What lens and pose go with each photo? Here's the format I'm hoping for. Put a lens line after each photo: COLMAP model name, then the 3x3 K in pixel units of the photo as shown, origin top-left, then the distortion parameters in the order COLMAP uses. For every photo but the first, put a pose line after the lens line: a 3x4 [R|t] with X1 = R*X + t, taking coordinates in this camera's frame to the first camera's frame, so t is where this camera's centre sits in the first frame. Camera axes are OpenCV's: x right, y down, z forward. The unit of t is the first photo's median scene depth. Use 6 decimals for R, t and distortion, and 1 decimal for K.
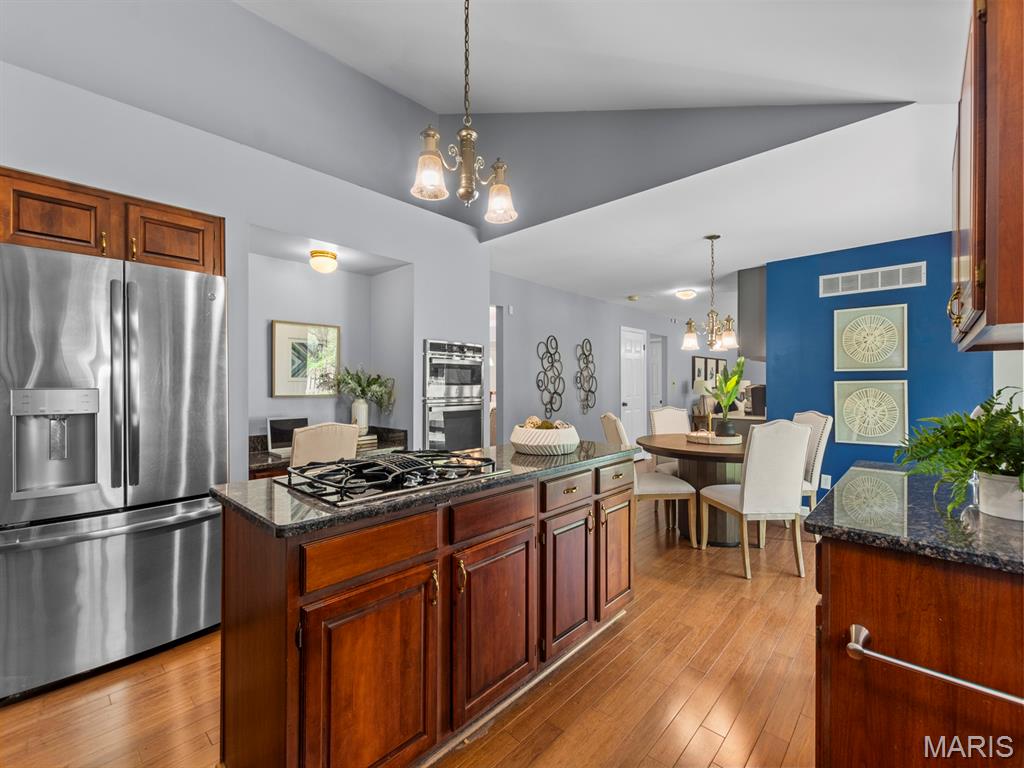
lens RADIAL K [[445.2, 0, 513.7], [0, 445.2, 382.0], [0, 0, 1]] dist [0.005887, -0.000017]
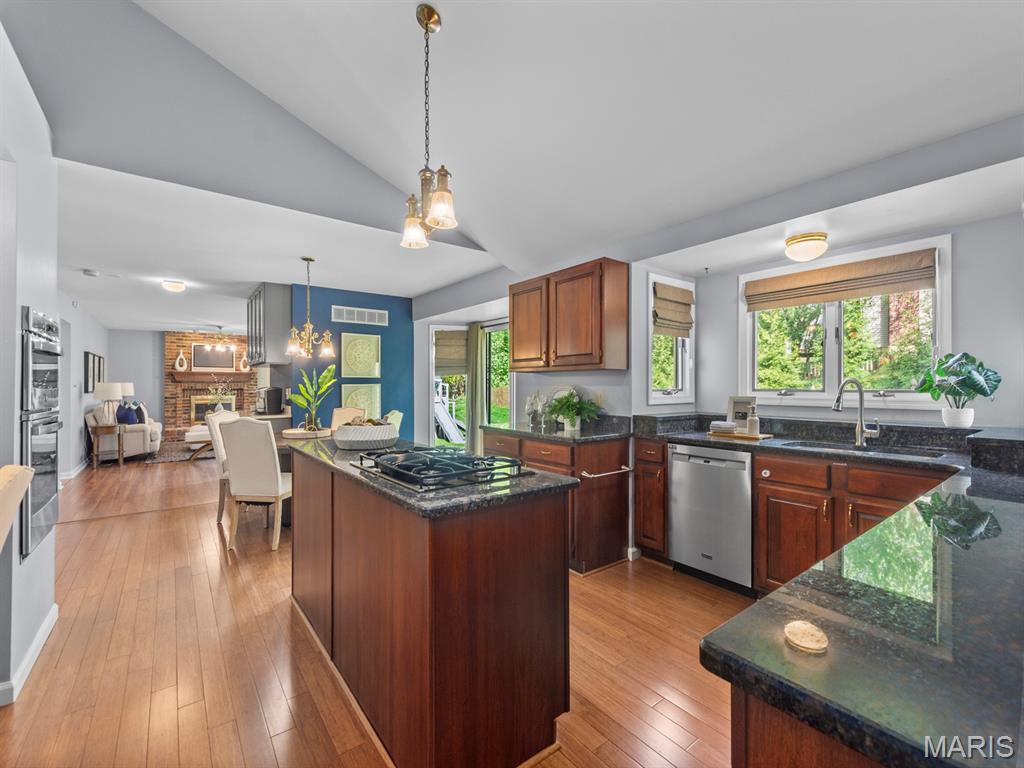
lens RADIAL K [[445.2, 0, 512.5], [0, 445.2, 387.2], [0, 0, 1]] dist [0.005887, -0.000017]
pose [[0.158586, -0.005218, 0.987331, -0.557114], [-0.002502, 0.999981, 0.005687, -0.001909], [-0.987342, -0.003372, 0.158569, 0.267490]]
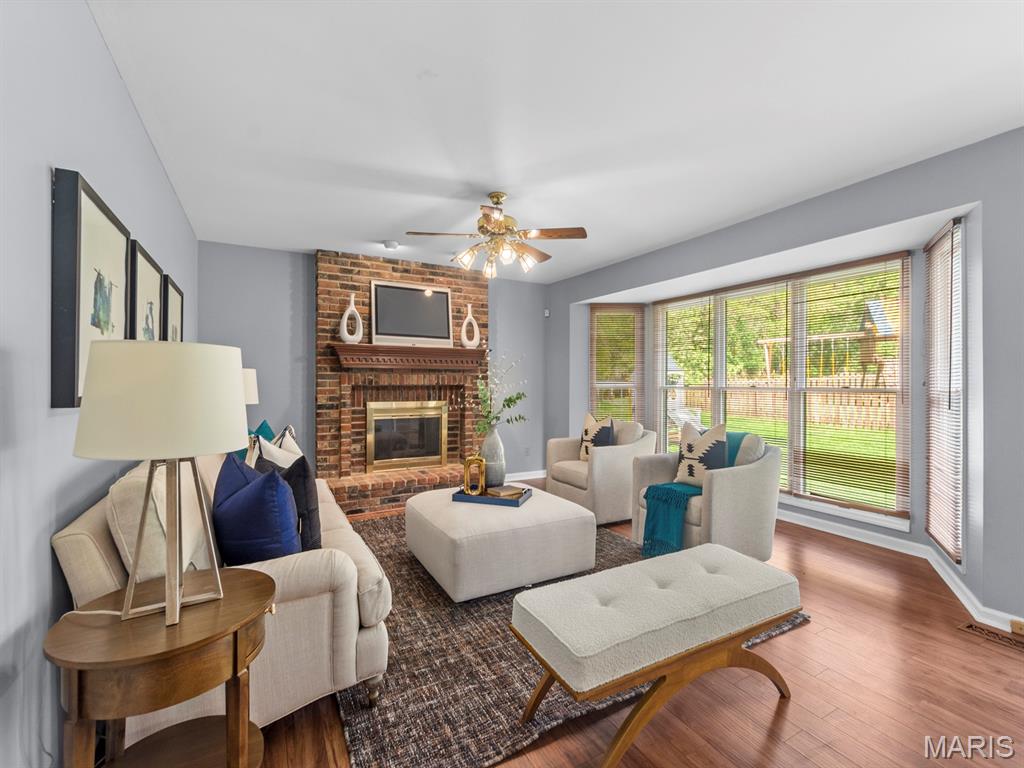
lens RADIAL K [[445.2, 0, 510.9], [0, 445.2, 385.3], [0, 0, 1]] dist [0.005887, -0.000017]
pose [[0.299298, -0.006472, 0.954138, 0.655050], [-0.004296, 0.999958, 0.008130, 0.013880], [-0.954150, -0.006532, 0.299258, 1.740420]]
